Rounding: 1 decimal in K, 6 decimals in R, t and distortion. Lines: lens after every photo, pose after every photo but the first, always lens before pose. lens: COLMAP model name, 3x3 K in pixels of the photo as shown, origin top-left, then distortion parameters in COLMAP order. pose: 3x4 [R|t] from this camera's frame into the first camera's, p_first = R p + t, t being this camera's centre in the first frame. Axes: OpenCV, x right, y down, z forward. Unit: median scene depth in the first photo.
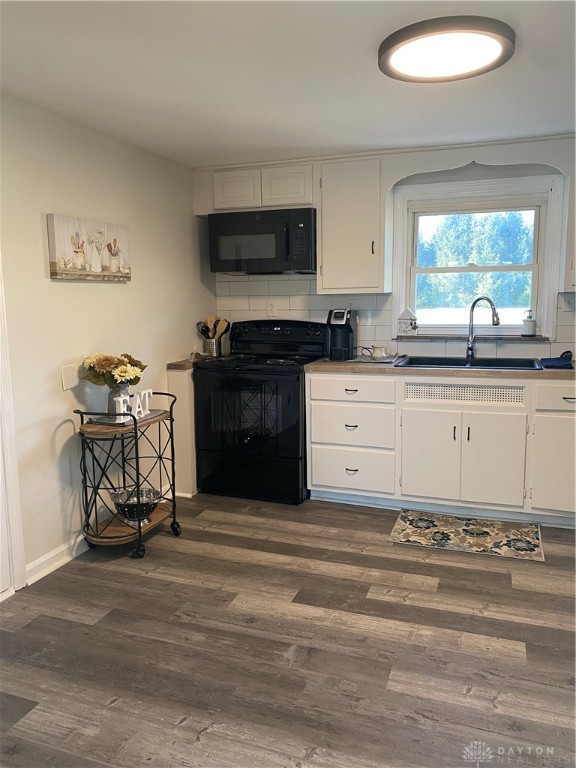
lens RADIAL K [[586.6, 0, 290.5], [0, 586.6, 382.6], [0, 0, 1]] dist [0.053849, -0.018655]
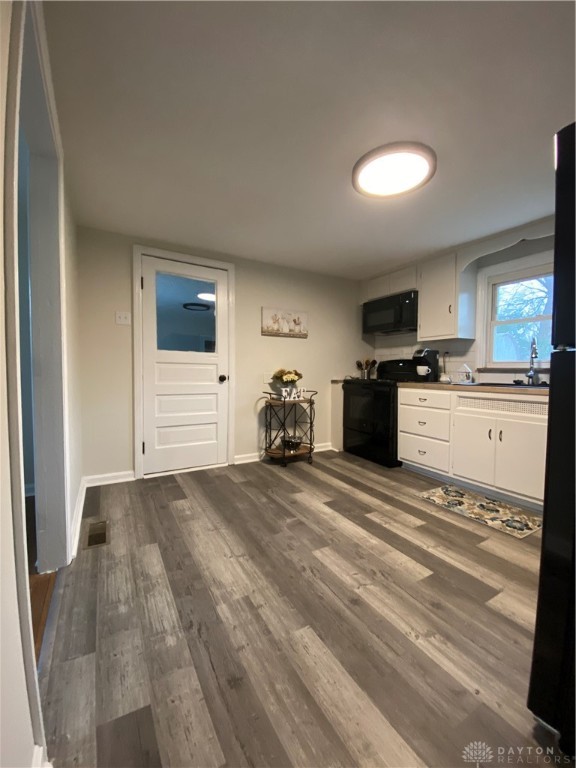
lens RADIAL K [[308.3, 0, 288.0], [0, 308.3, 382.0], [0, 0, 1]] dist [0.040683, -0.000369]
pose [[0.767248, 0.040691, -0.640058, 0.415463], [-0.106350, 0.992241, -0.064402, 0.068944], [0.632471, 0.117482, 0.765623, 0.151590]]
